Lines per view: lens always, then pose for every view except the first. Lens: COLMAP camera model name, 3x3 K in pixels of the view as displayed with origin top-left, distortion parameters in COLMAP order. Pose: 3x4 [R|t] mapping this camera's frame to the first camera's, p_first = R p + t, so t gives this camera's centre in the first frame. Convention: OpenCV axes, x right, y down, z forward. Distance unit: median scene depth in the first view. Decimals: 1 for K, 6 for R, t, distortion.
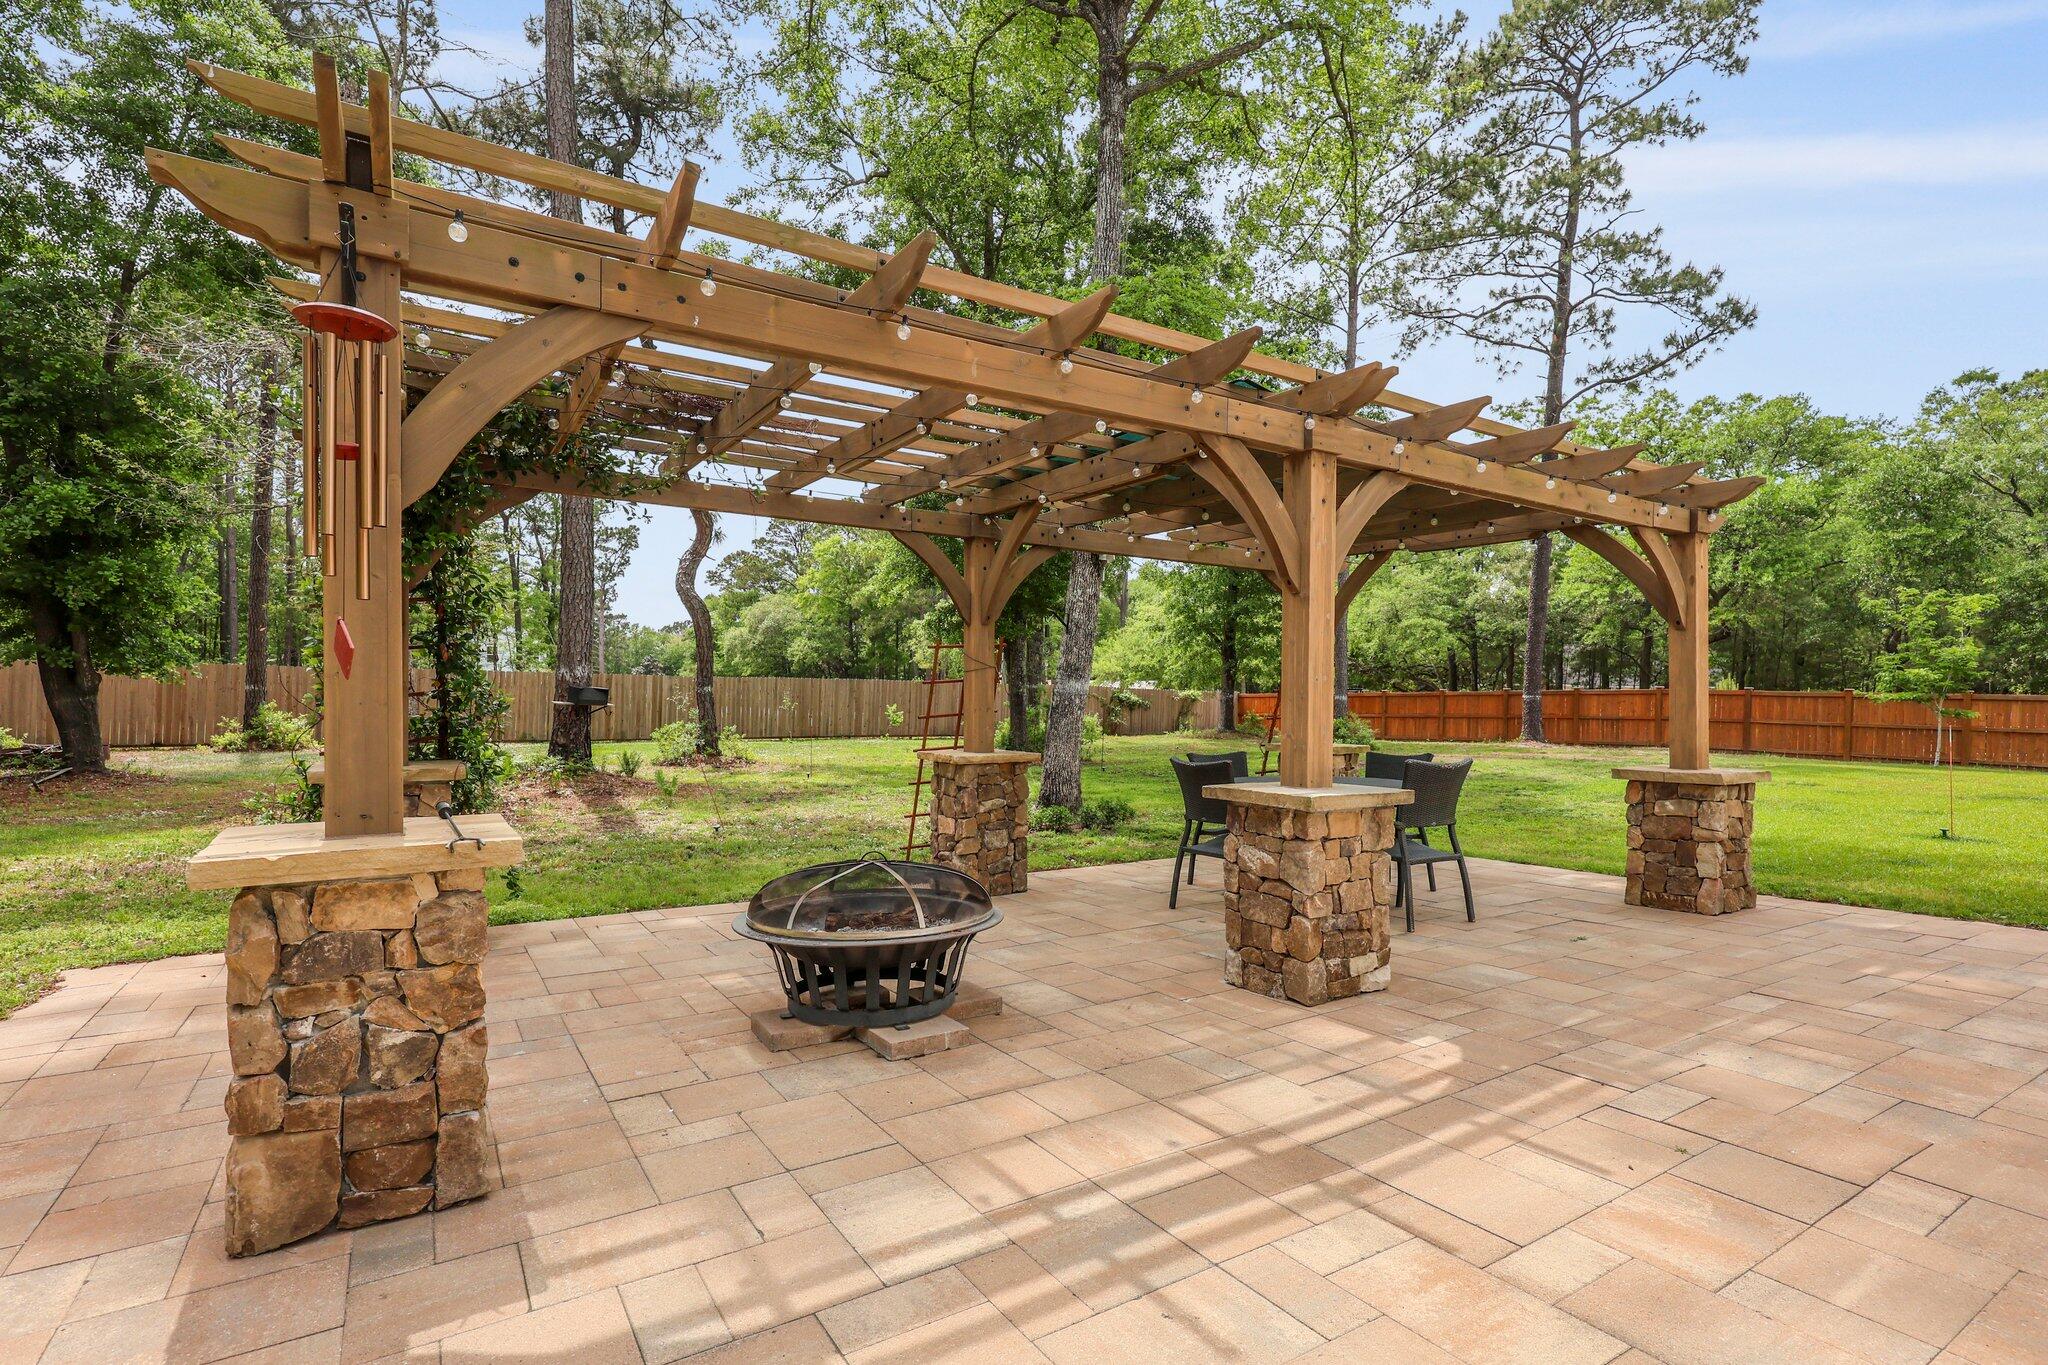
lens RADIAL K [[1028.6, 0, 1028.6], [0, 1028.6, 707.9], [0, 0, 1]] dist [-0.000044, 0.000300]
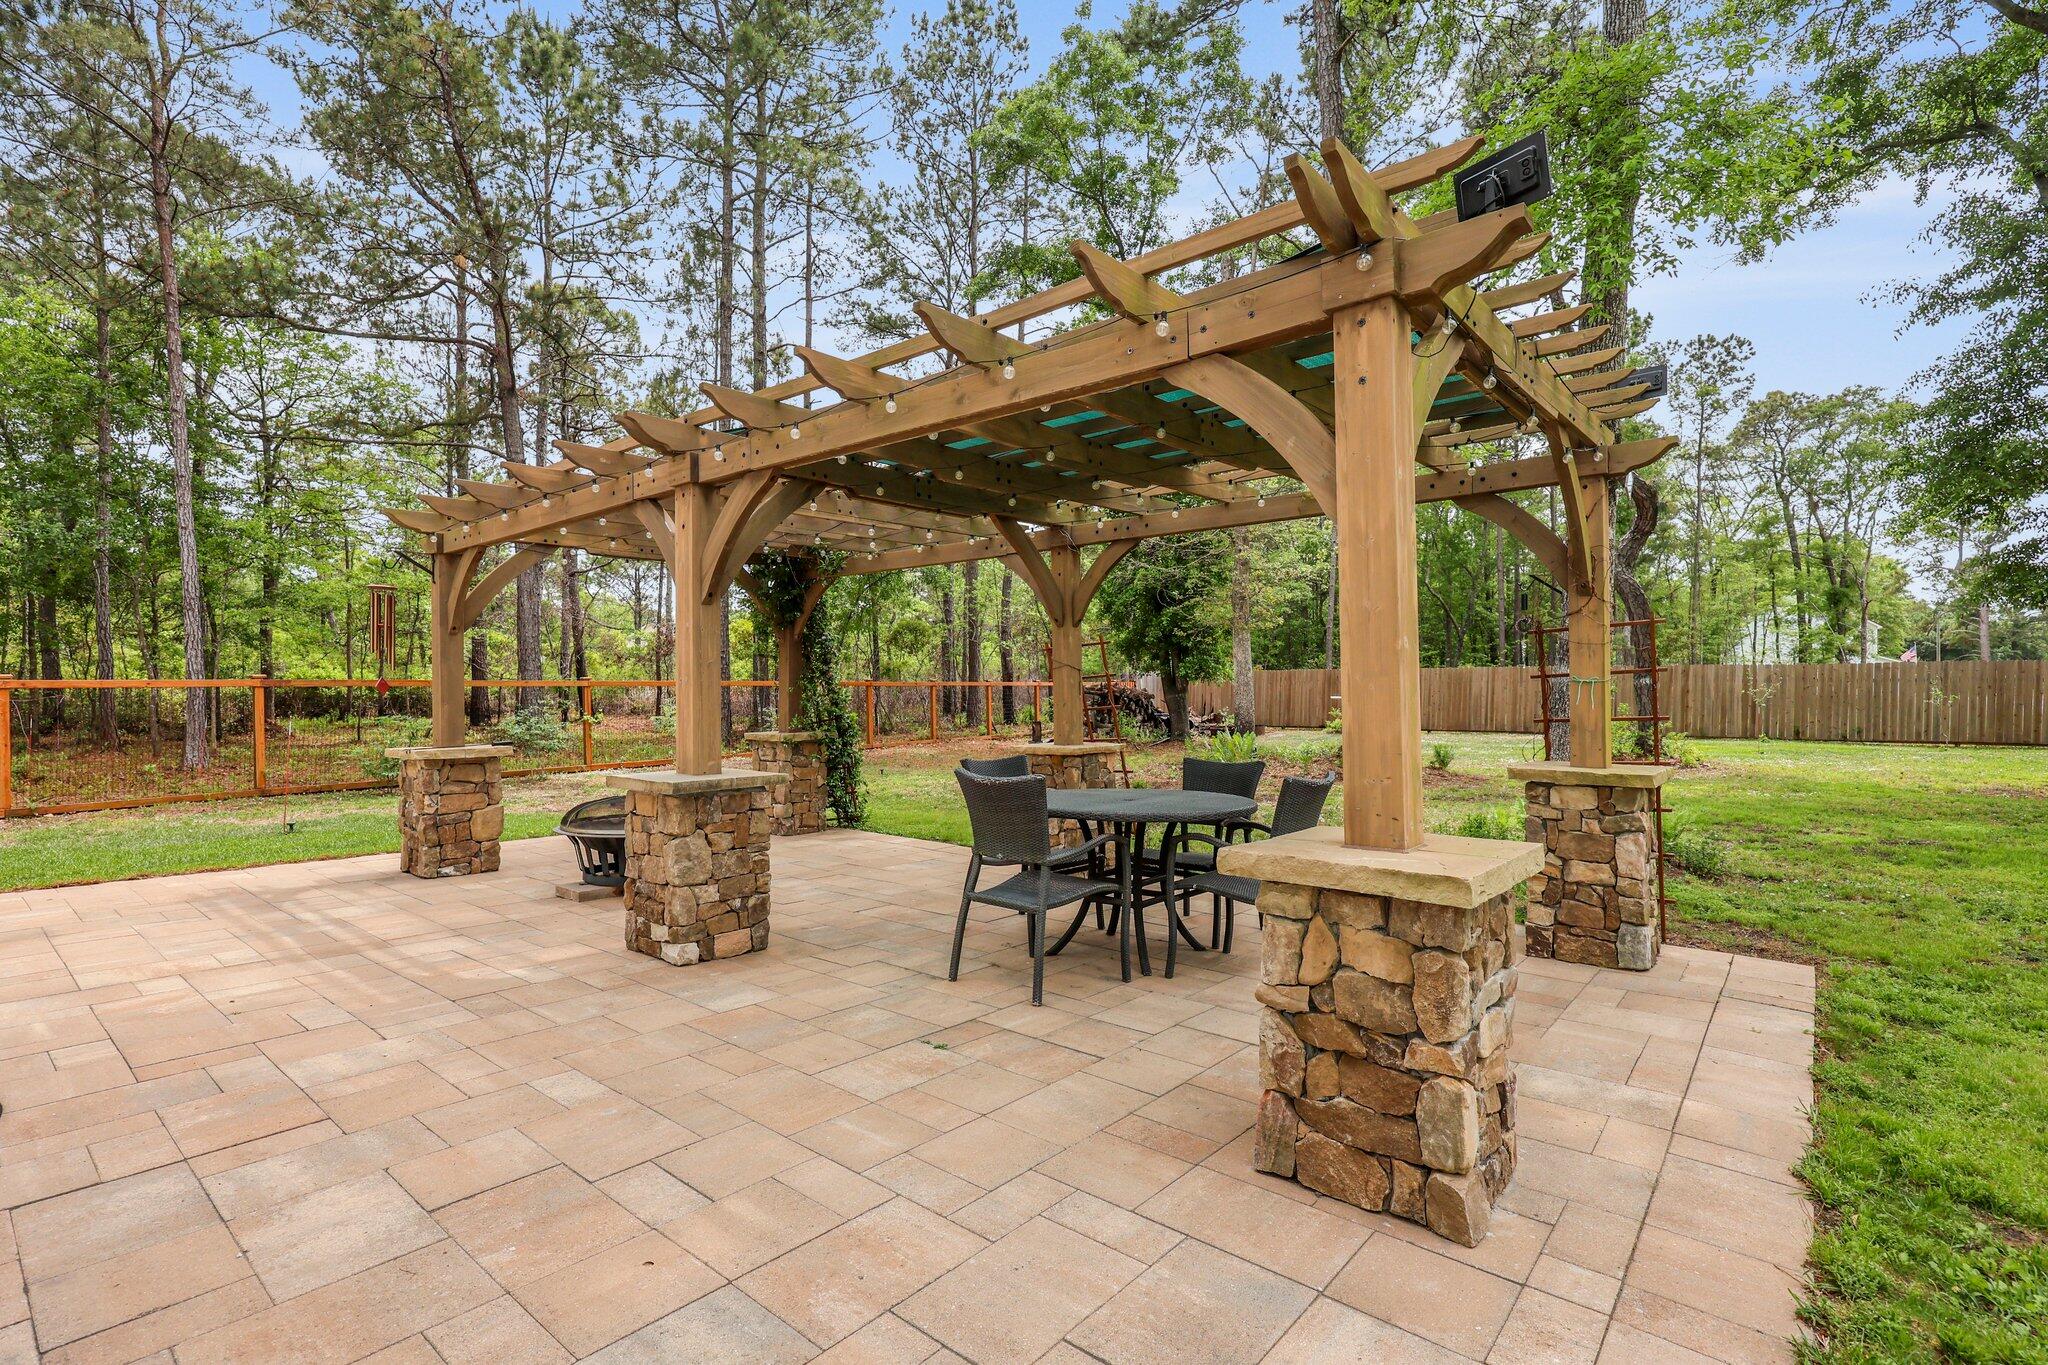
lens RADIAL K [[951.9, 0, 1024.0], [0, 951.9, 682.5], [0, 0, 1]] dist [-0.000090, 0.000375]
pose [[0.274678, -0.022686, -0.961269, 1.654793], [0.002318, 0.999734, -0.022931, -0.003322], [0.961533, 0.004070, 0.274658, 1.249881]]
